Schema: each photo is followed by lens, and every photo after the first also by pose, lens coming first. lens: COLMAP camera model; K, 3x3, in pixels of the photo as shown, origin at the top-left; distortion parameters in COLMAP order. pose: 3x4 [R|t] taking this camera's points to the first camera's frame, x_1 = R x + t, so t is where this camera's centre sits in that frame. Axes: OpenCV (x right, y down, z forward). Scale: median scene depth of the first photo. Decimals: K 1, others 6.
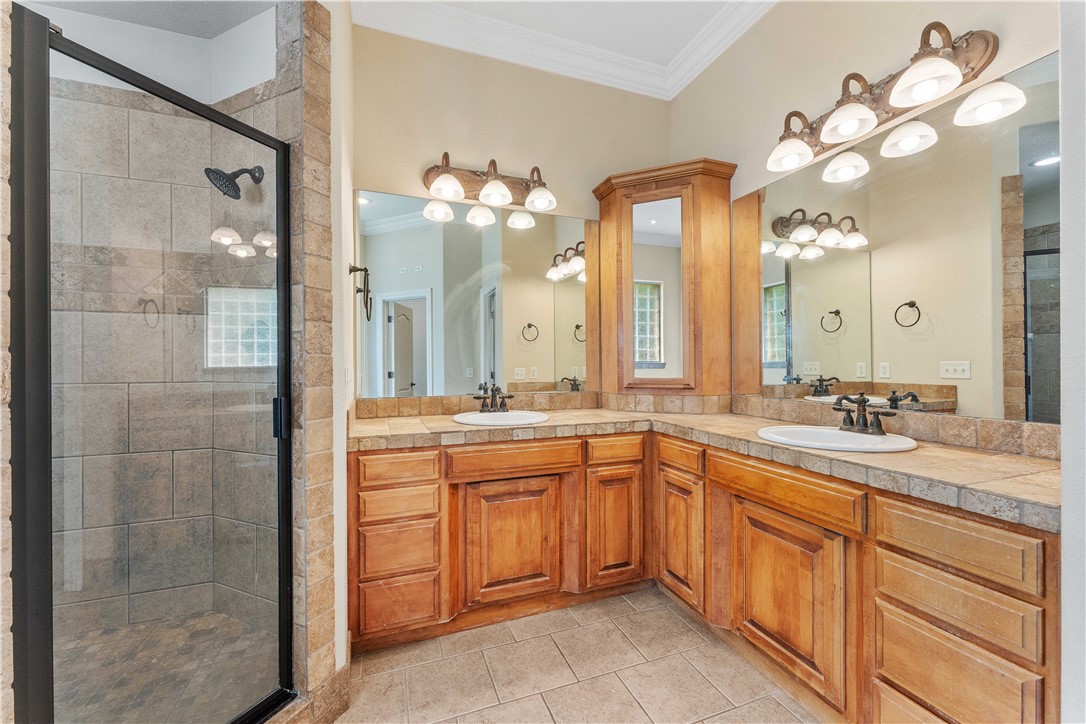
lens RADIAL K [[431.7, 0, 540.2], [0, 431.7, 363.9], [0, 0, 1]] dist [0.000233, 0.000018]
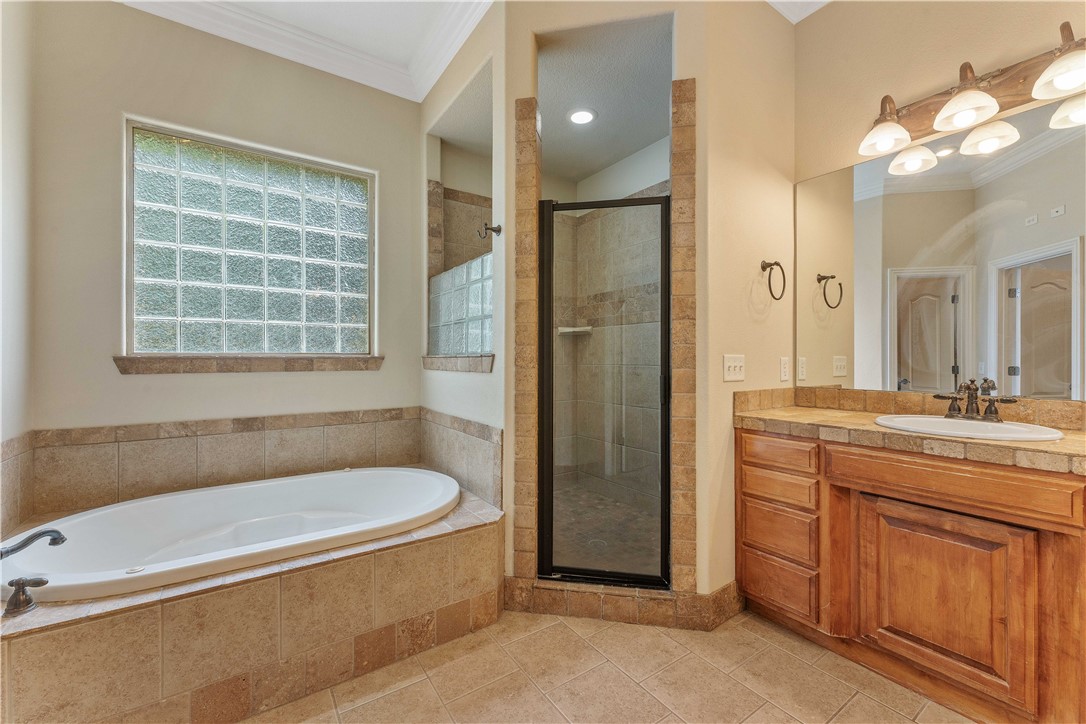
lens RADIAL K [[431.7, 0, 536.3], [0, 431.7, 358.2], [0, 0, 1]] dist [0.000233, 0.000018]
pose [[0.236839, 0.003873, -0.971541, 0.504270], [-0.001994, 0.999992, 0.003500, 0.012578], [0.971547, 0.001109, 0.236844, 0.181529]]
